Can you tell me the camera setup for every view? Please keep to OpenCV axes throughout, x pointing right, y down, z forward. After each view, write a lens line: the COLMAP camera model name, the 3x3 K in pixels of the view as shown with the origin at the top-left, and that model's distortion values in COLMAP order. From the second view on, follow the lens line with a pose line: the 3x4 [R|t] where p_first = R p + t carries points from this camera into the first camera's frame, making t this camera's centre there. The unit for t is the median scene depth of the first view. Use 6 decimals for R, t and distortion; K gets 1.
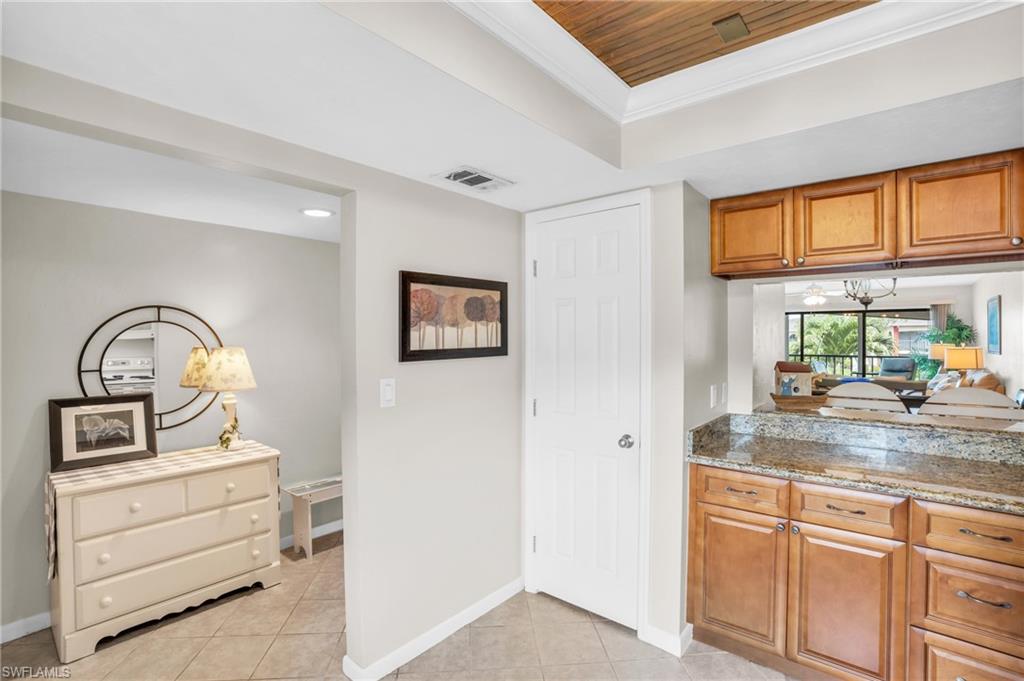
lens RADIAL K [[476.1, 0, 514.1], [0, 476.1, 340.1], [0, 0, 1]] dist [-0.069432, 0.028584]
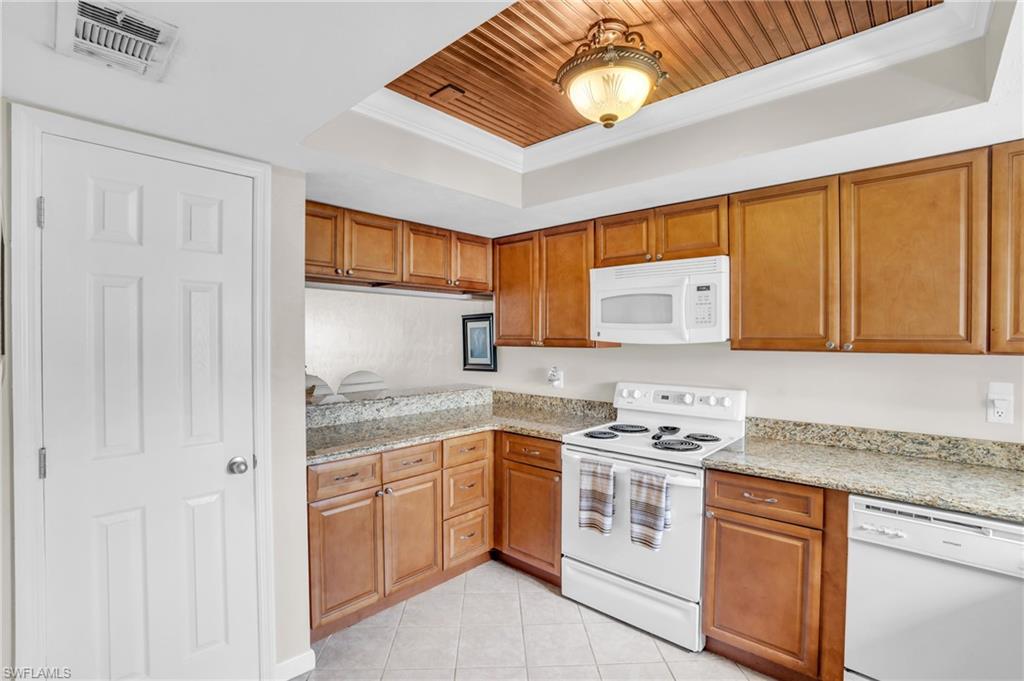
lens RADIAL K [[476.1, 0, 514.1], [0, 476.1, 340.1], [0, 0, 1]] dist [-0.069432, 0.028584]
pose [[0.046640, -0.005409, 0.998897, -0.574785], [-0.003017, 0.999980, 0.005555, -0.006096], [-0.998907, -0.003273, 0.046623, 0.529601]]
